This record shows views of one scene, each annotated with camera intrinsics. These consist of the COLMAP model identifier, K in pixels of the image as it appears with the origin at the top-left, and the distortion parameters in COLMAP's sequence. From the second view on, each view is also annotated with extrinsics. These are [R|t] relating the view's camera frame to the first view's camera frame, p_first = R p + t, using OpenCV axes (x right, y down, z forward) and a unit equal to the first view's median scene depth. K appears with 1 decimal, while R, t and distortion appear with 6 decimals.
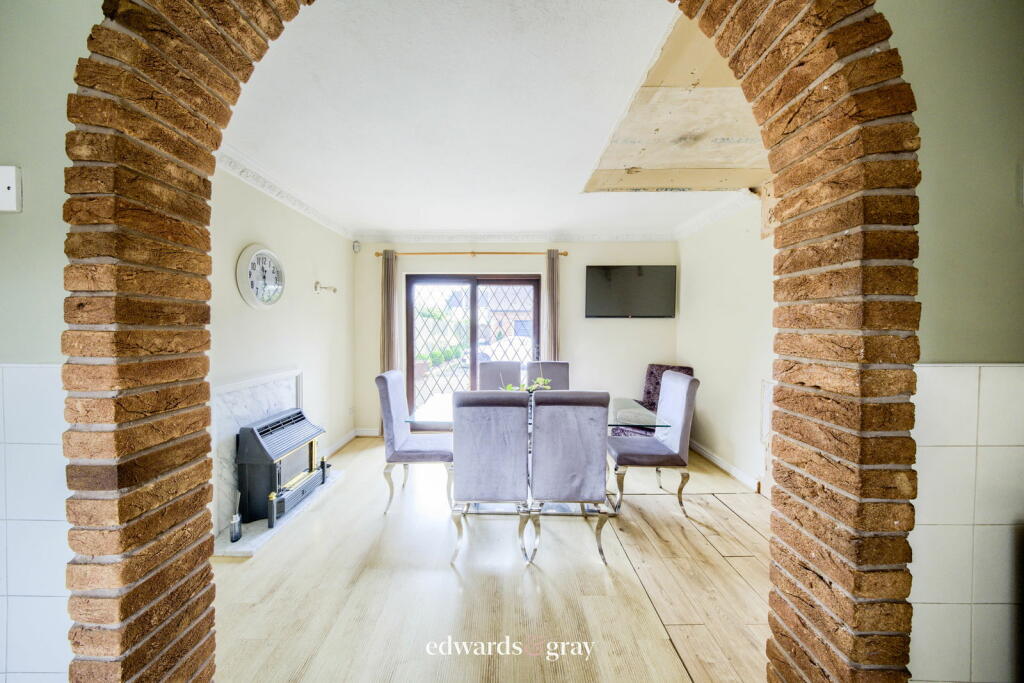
lens RADIAL K [[362.5, 0, 510.2], [0, 362.5, 325.7], [0, 0, 1]] dist [-0.000752, 0.000072]
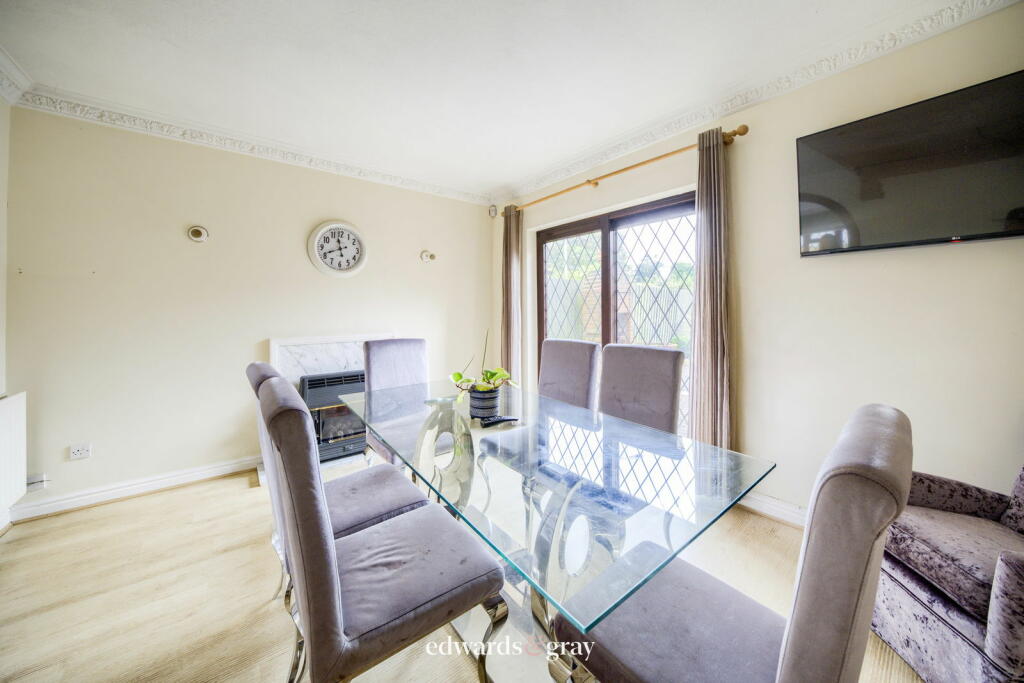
lens RADIAL K [[360.0, 0, 512.7], [0, 360.0, 320.2], [0, 0, 1]] dist [-0.000221, -0.000055]
pose [[0.628500, 0.013780, -0.777687, 0.340820], [0.010834, 0.999591, 0.026467, 0.041854], [0.777734, -0.025060, 0.628094, 0.446455]]
